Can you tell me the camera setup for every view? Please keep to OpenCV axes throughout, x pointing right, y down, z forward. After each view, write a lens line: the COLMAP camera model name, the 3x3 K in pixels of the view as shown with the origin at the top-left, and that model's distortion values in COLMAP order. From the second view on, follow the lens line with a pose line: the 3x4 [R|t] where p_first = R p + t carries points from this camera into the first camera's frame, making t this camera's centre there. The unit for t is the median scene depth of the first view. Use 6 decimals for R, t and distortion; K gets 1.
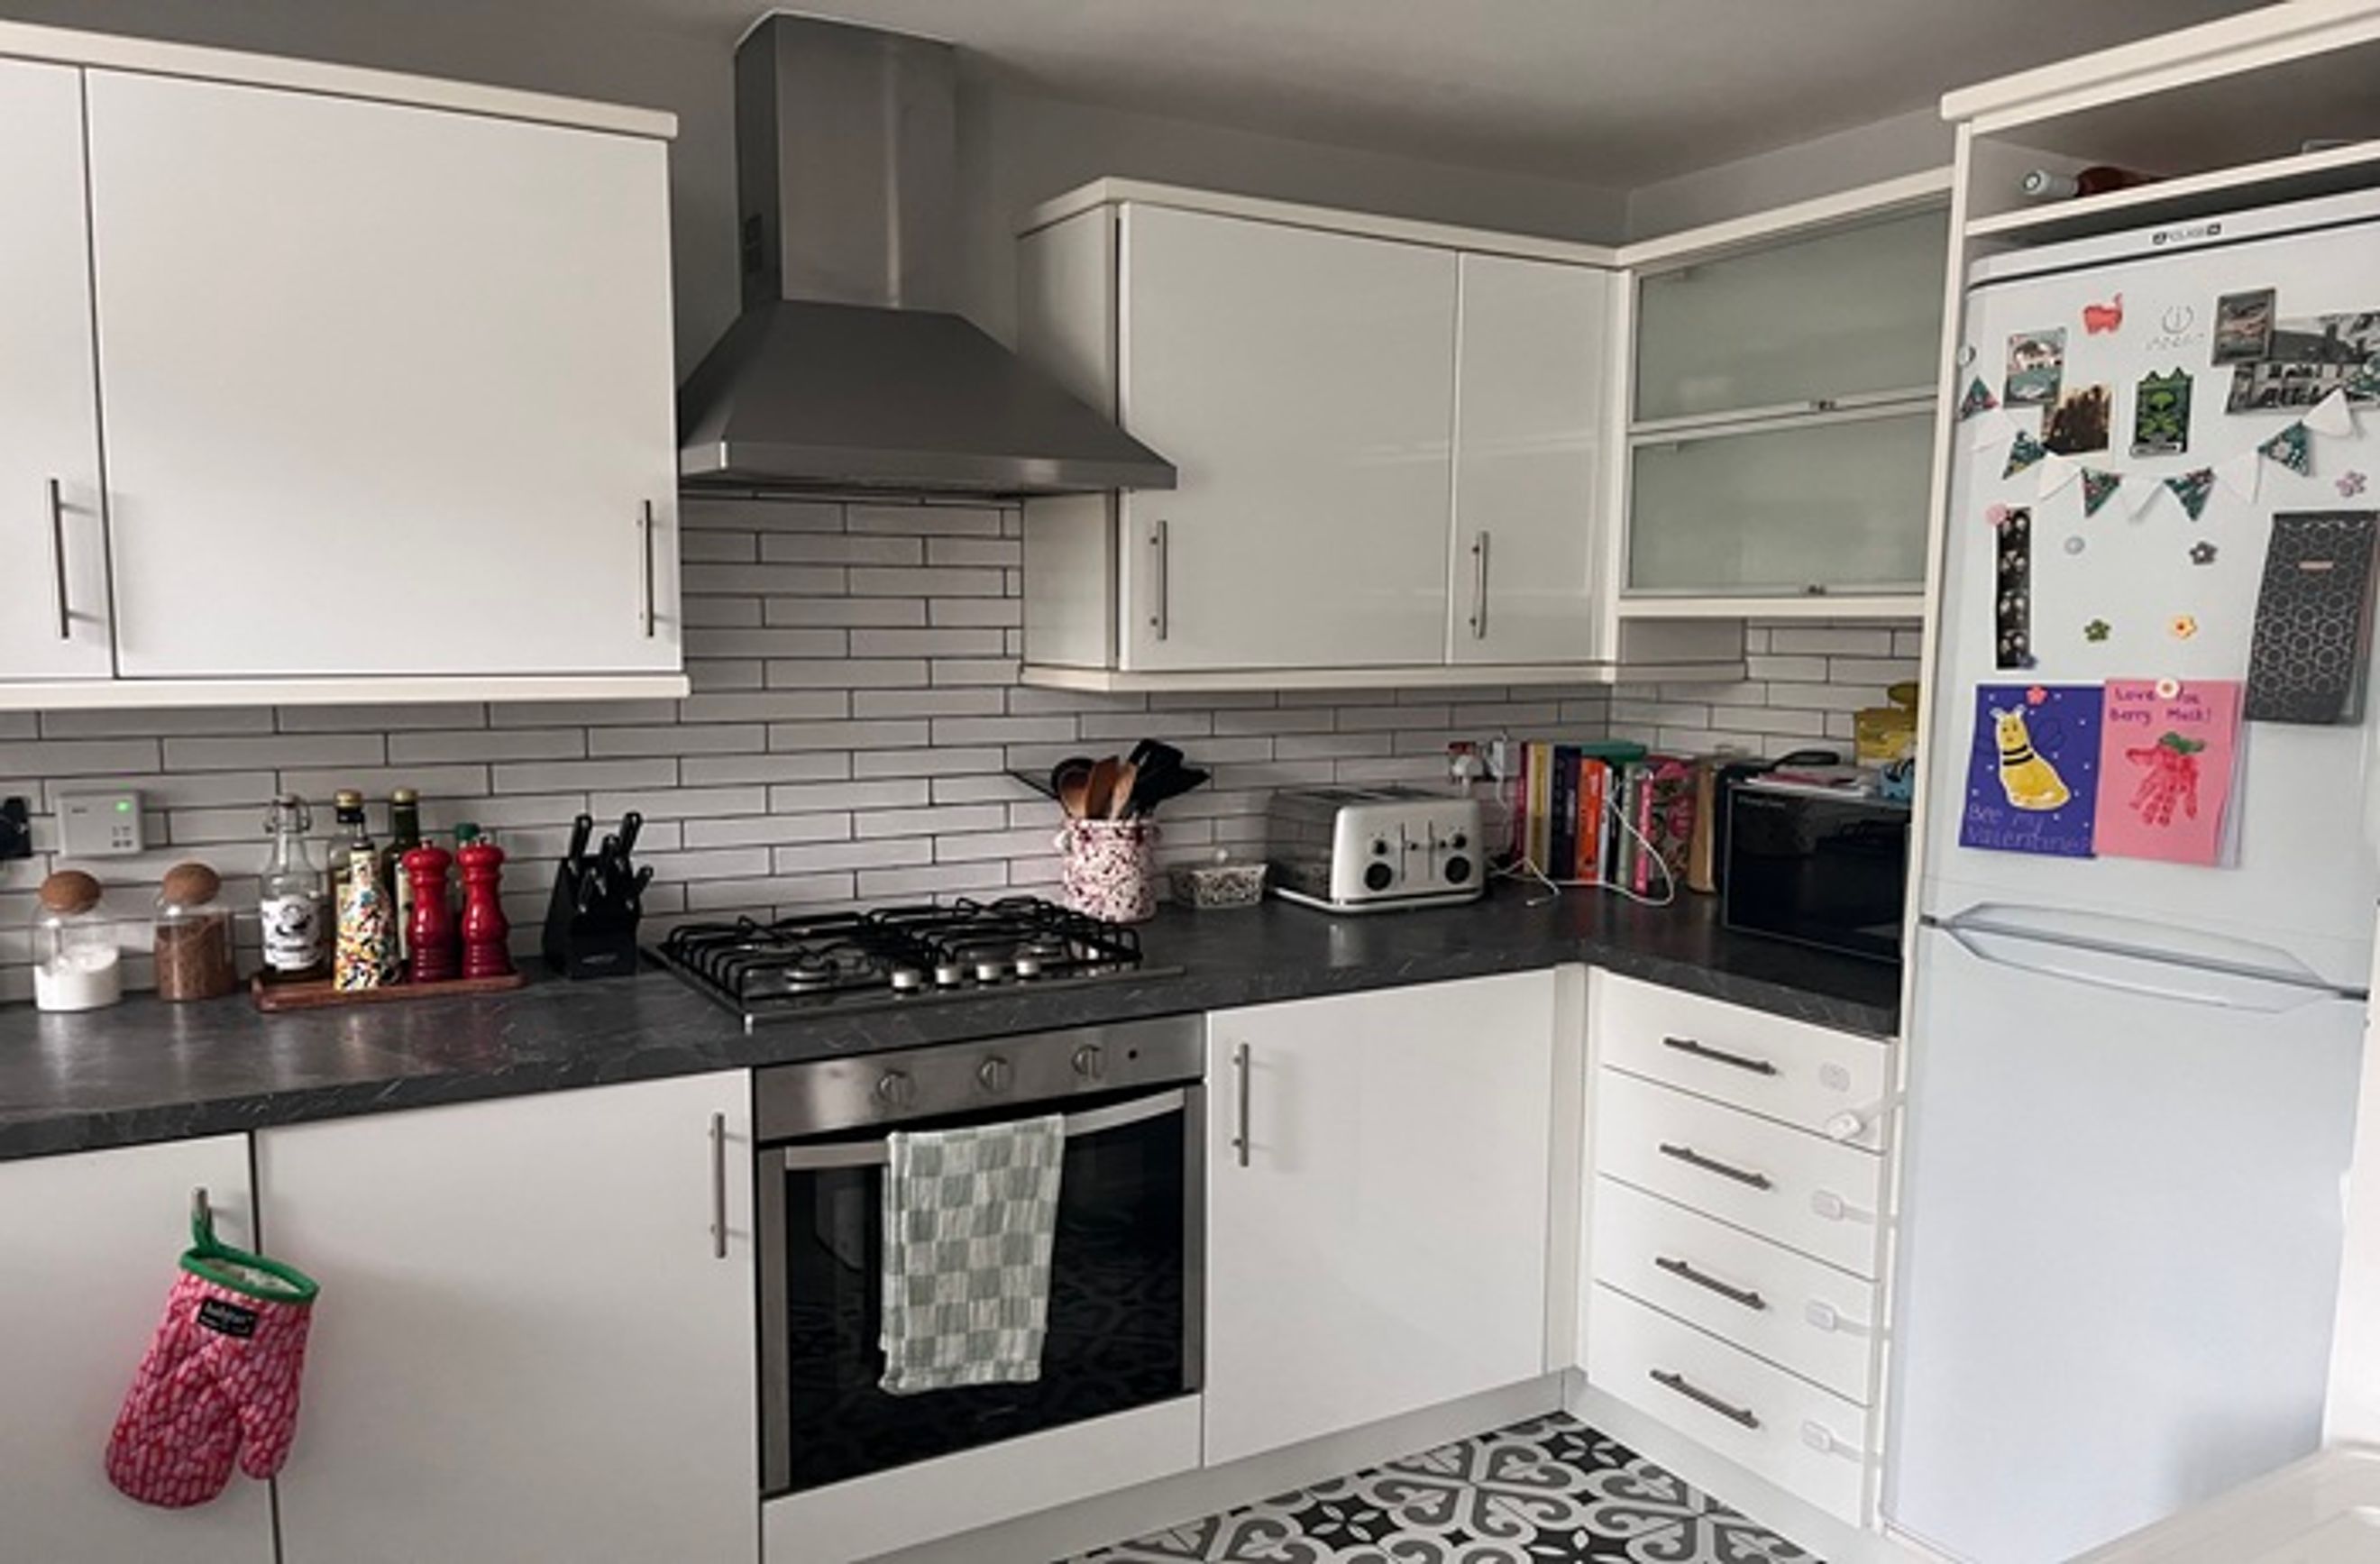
lens RADIAL K [[1772.1, 0, 1192.6], [0, 1772.1, 818.6], [0, 0, 1]] dist [0.079730, -0.132019]
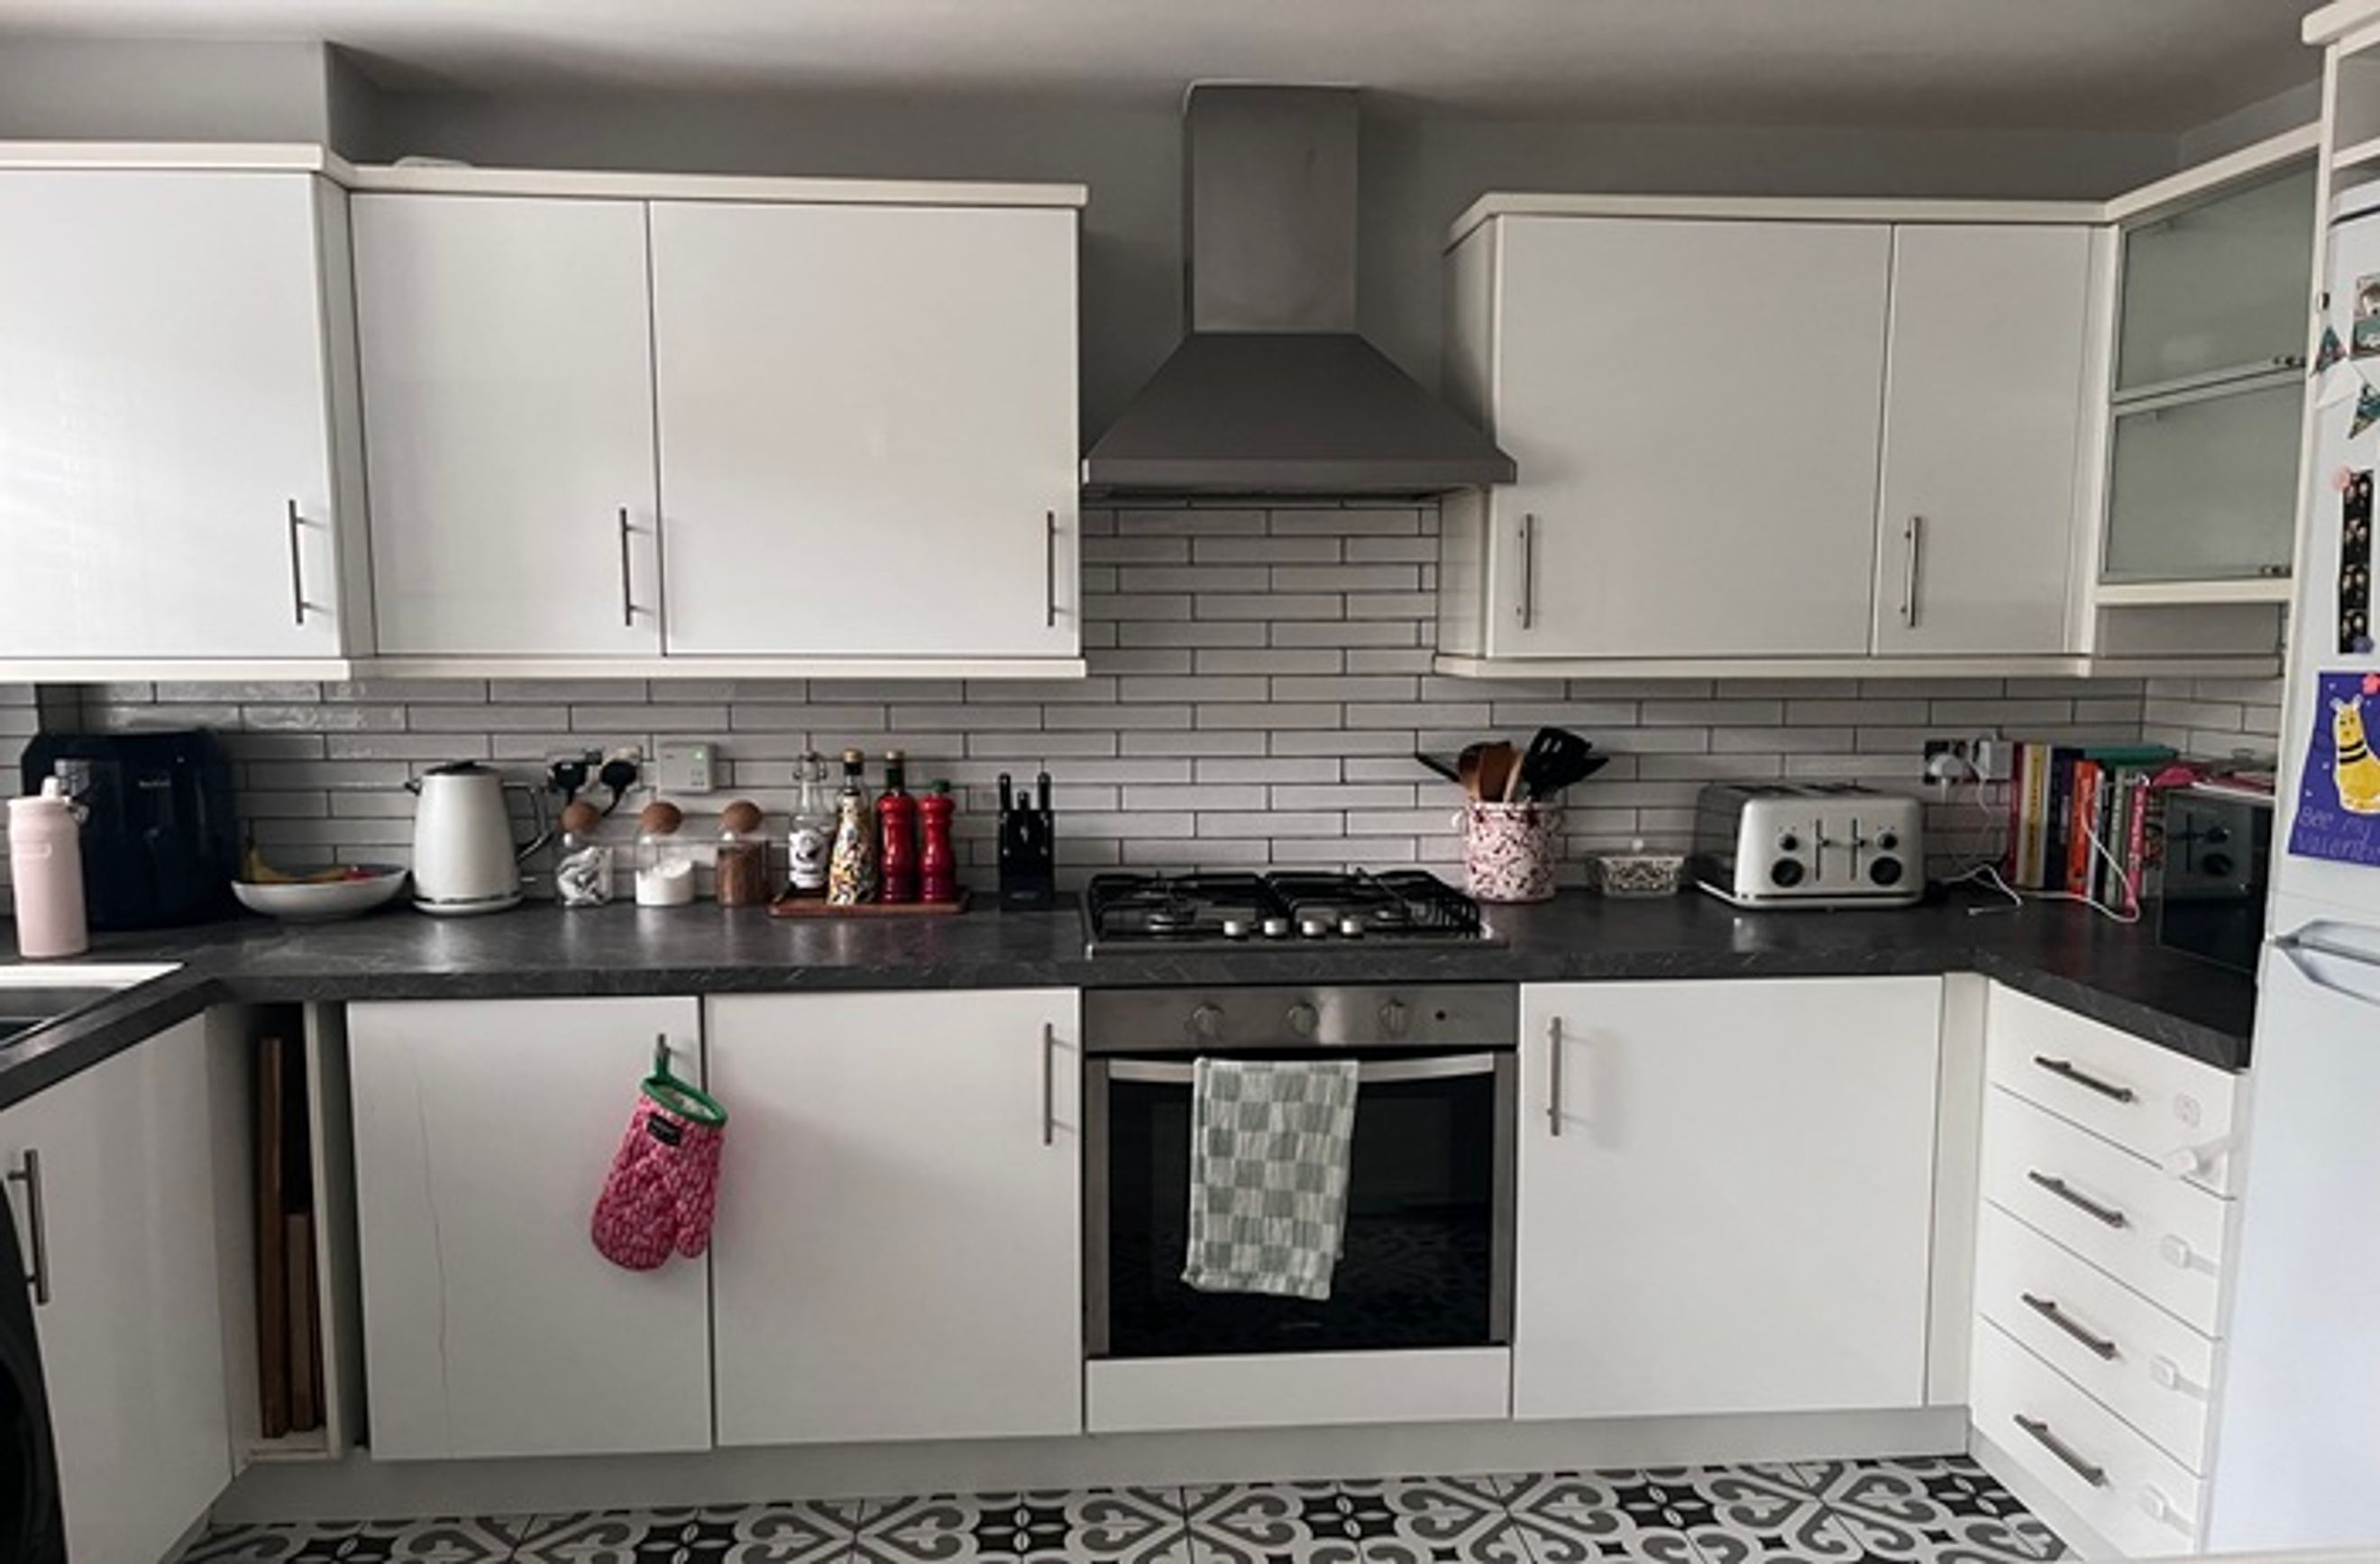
lens RADIAL K [[1772.1, 0, 1192.6], [0, 1772.1, 818.6], [0, 0, 1]] dist [0.079730, -0.132019]
pose [[0.902448, 0.042538, -0.428694, 0.294498], [-0.044864, 0.998982, 0.004681, 0.016880], [0.428457, 0.015008, 0.903438, -0.032179]]
